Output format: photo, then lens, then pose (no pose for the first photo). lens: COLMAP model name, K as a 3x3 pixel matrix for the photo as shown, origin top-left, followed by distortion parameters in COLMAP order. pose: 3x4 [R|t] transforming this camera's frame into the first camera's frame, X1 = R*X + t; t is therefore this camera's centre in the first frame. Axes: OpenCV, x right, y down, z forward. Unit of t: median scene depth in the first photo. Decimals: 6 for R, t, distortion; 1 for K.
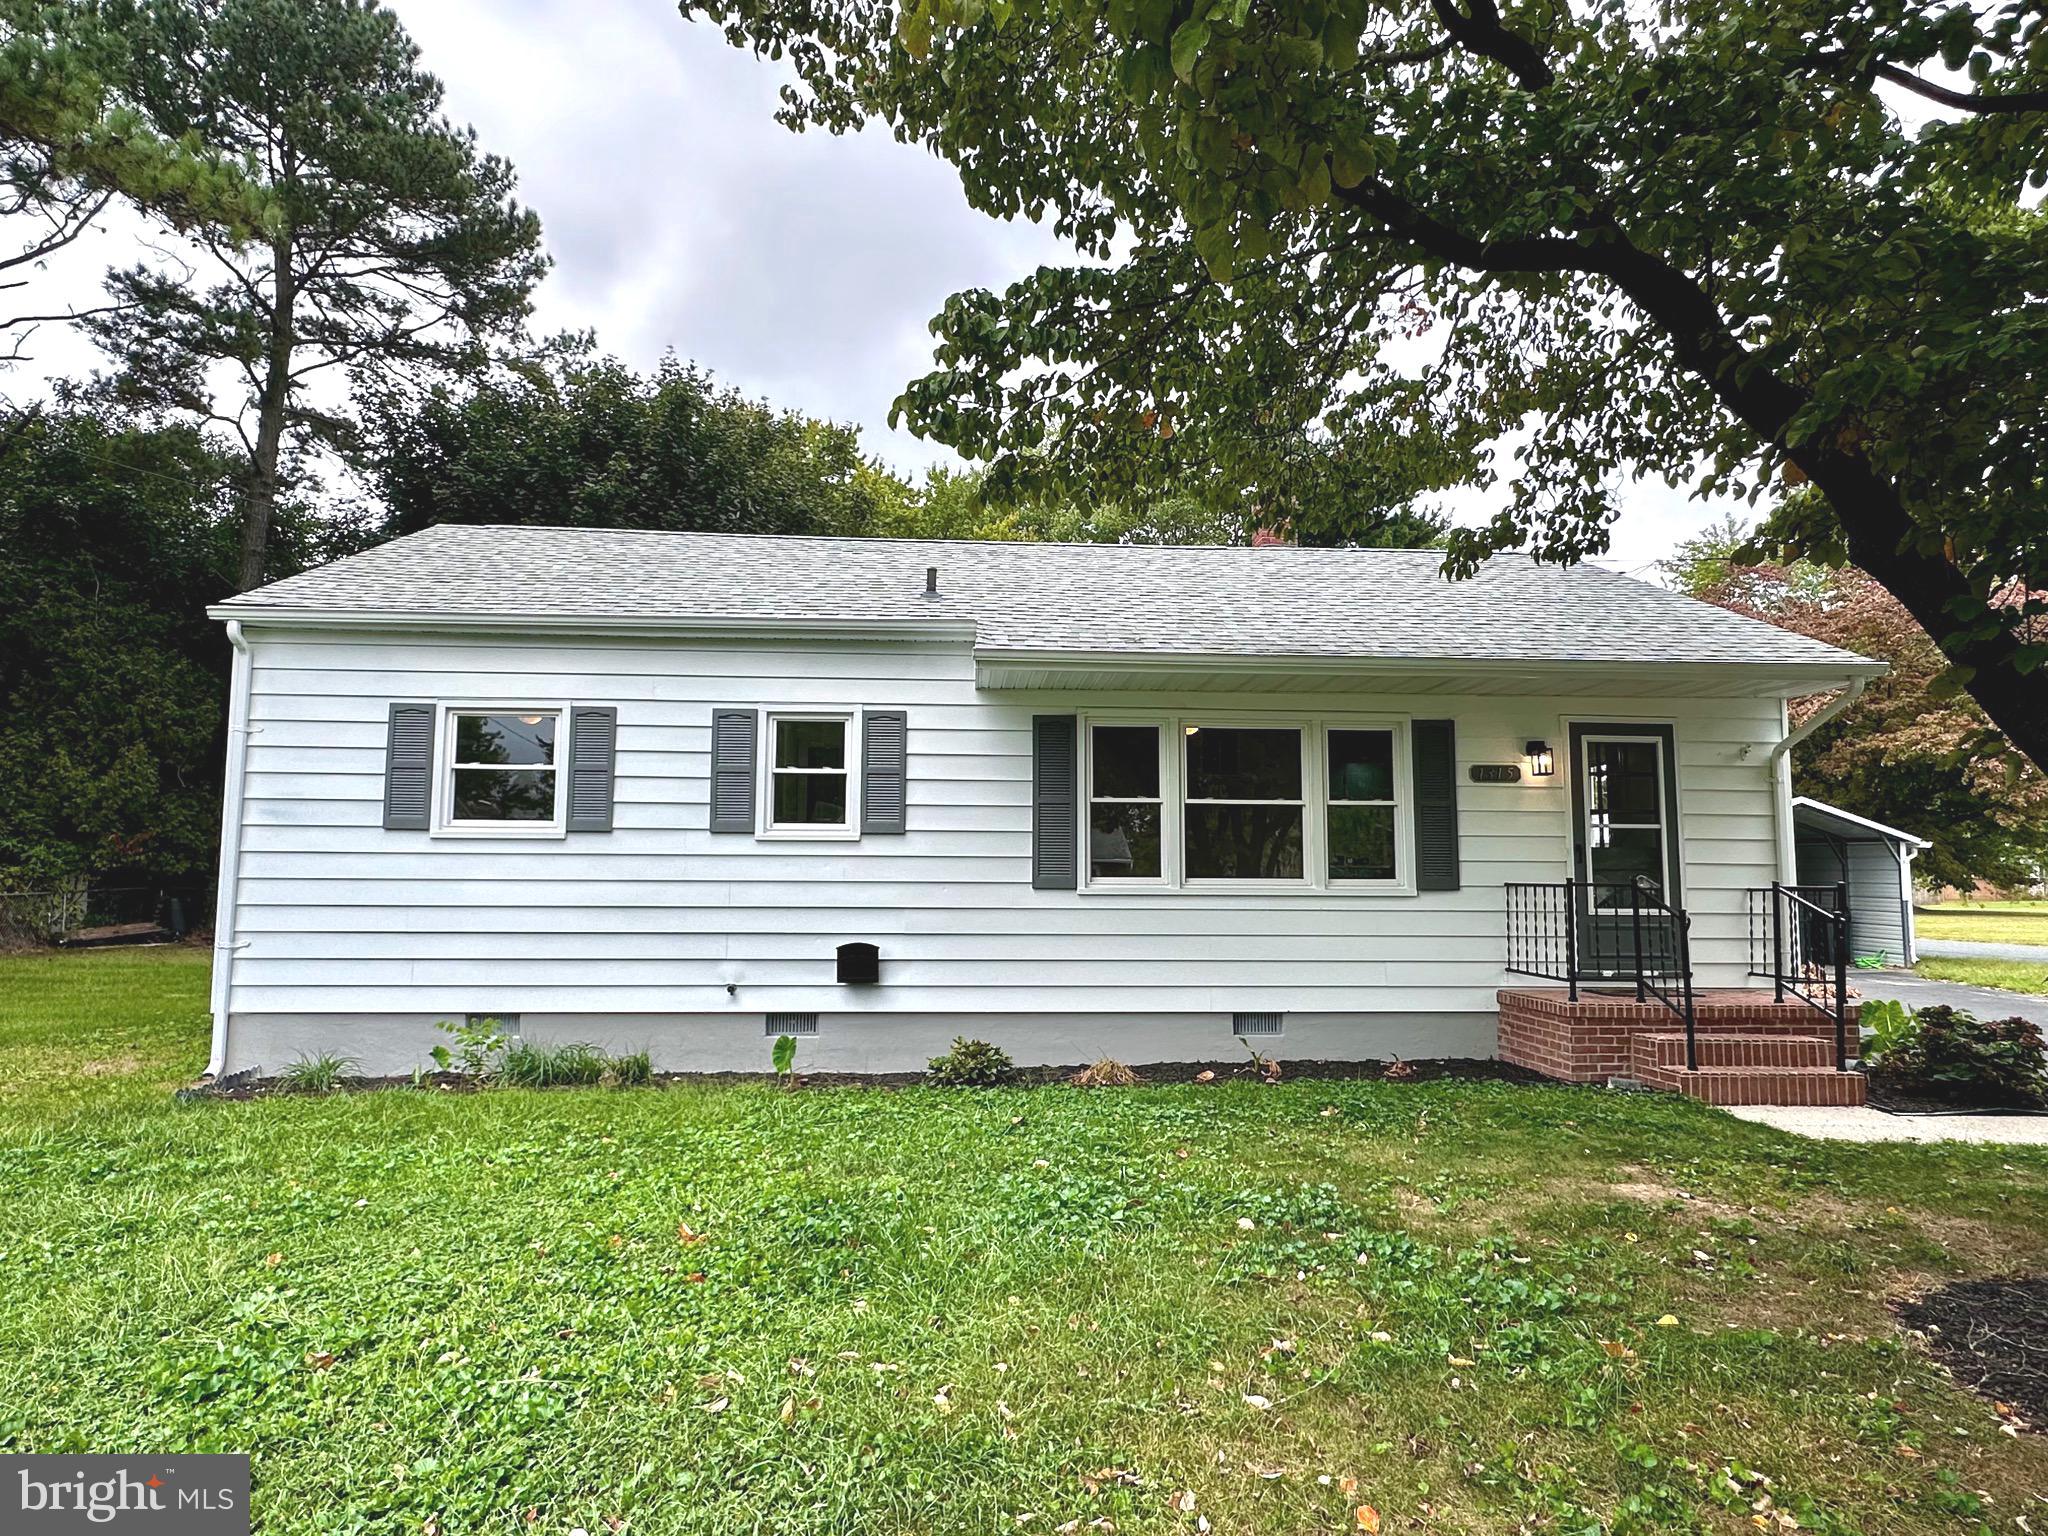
lens RADIAL K [[1199.3, 0, 1016.0], [0, 1199.3, 778.1], [0, 0, 1]] dist [-0.000311, -0.000436]
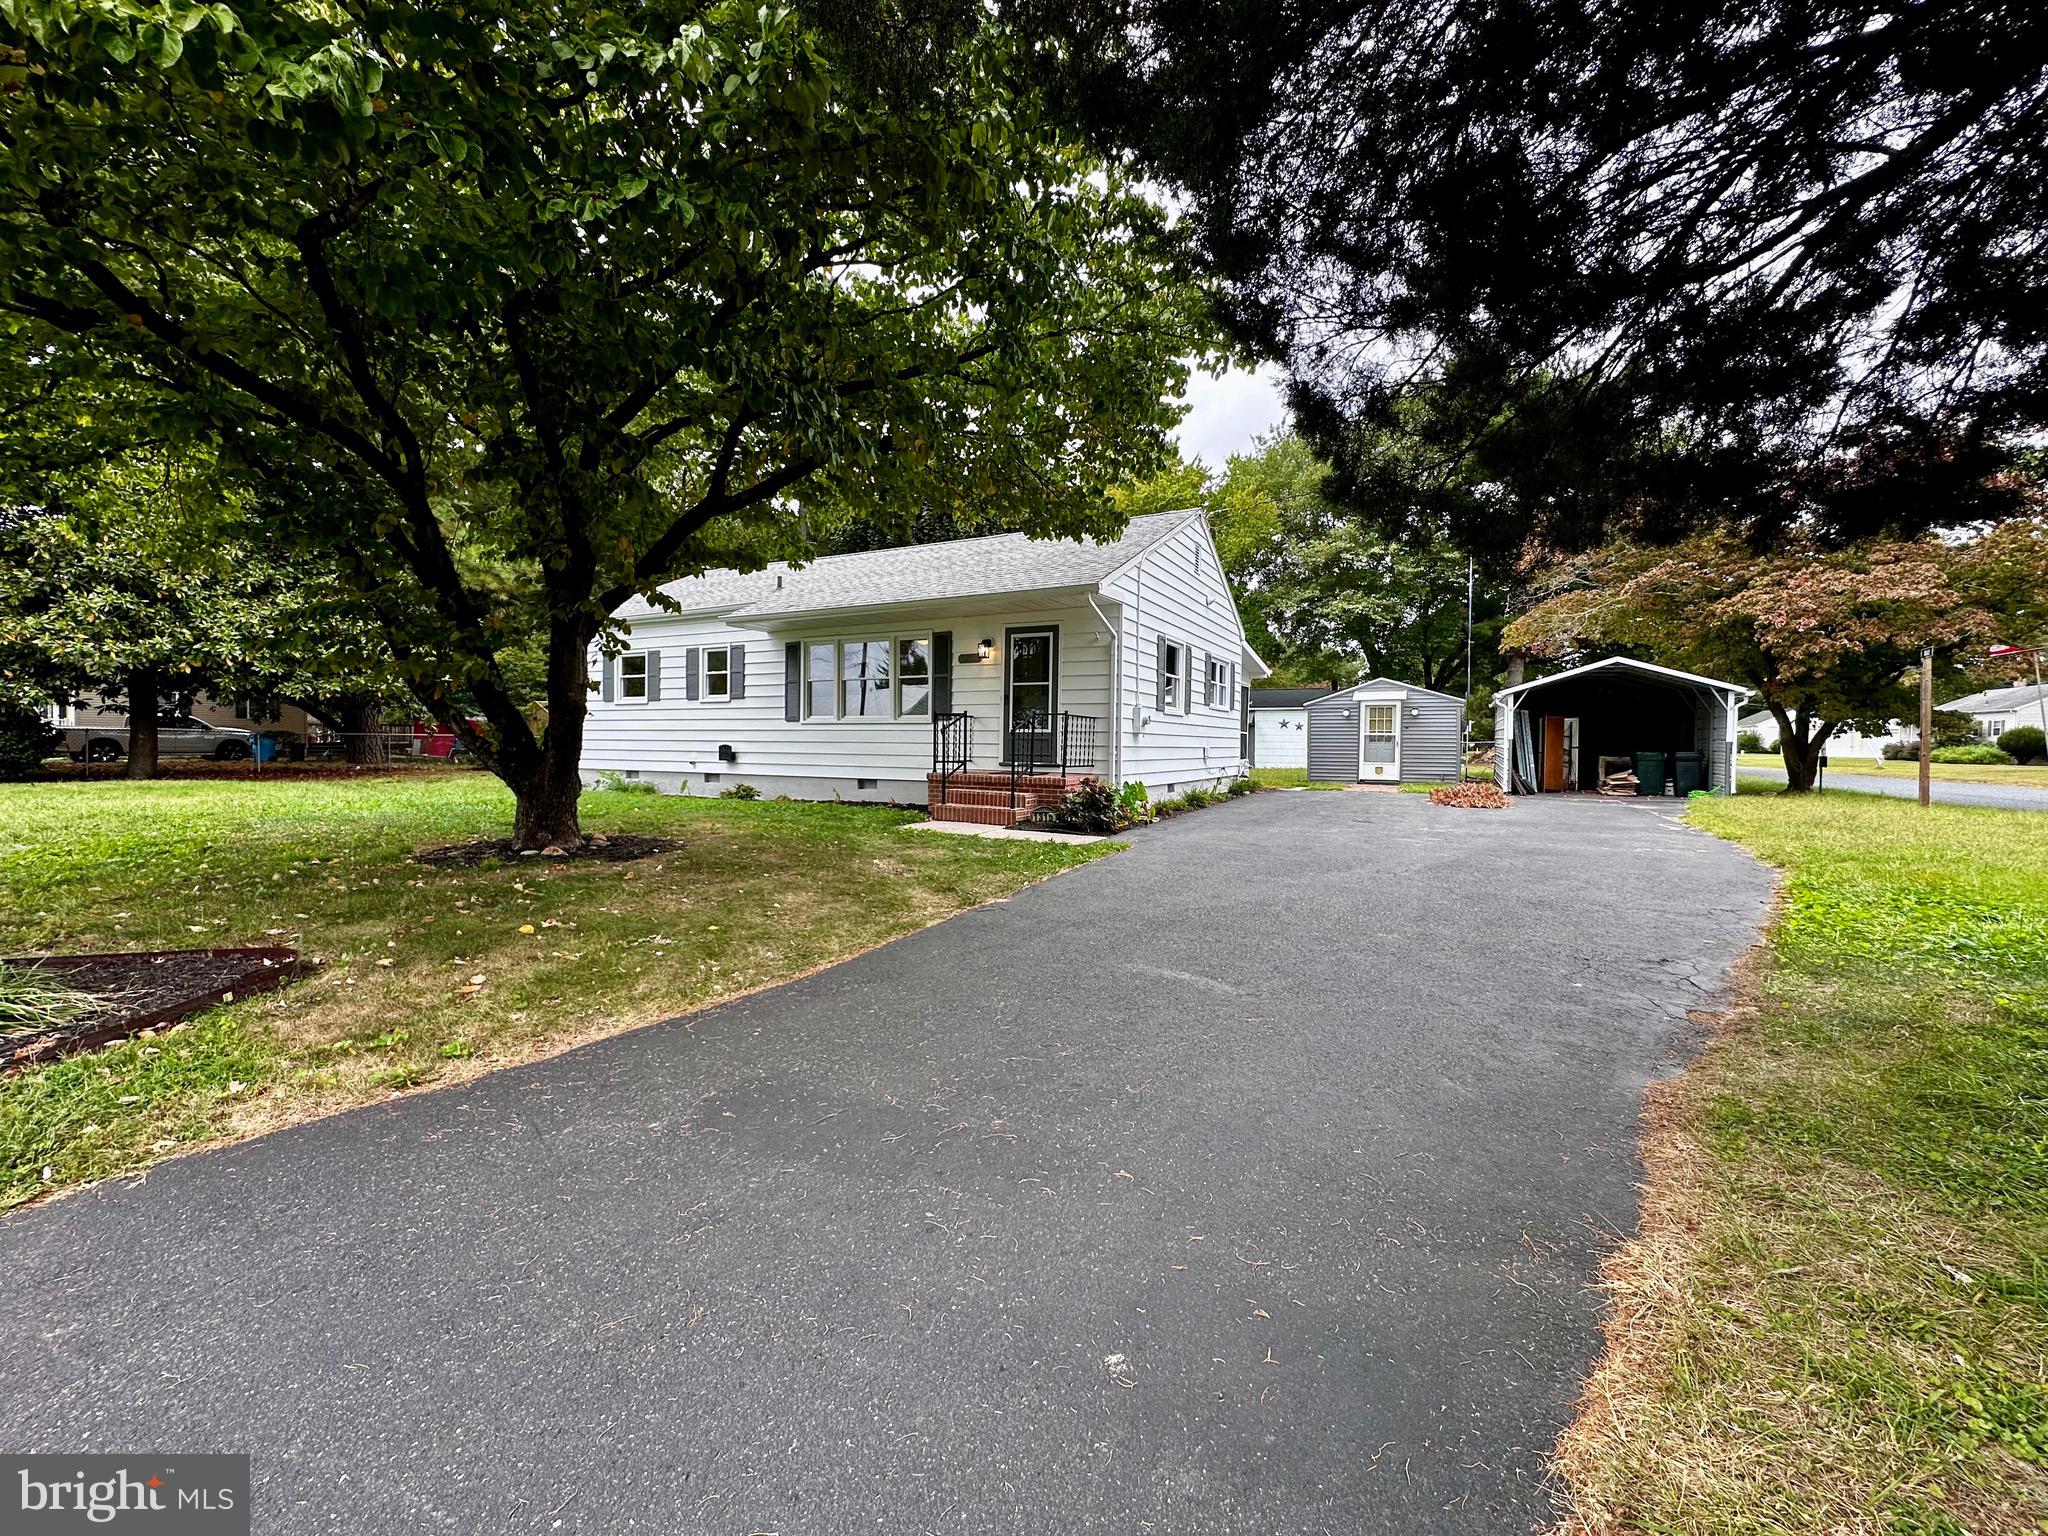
lens RADIAL K [[813.2, 0, 1018.1], [0, 813.2, 759.2], [0, 0, 1]] dist [-0.003960, 0.000555]
pose [[0.851131, 0.012811, -0.524796, 1.197171], [0.040152, 0.995185, 0.089414, 0.045454], [0.523415, -0.097174, 0.846519, -0.062486]]
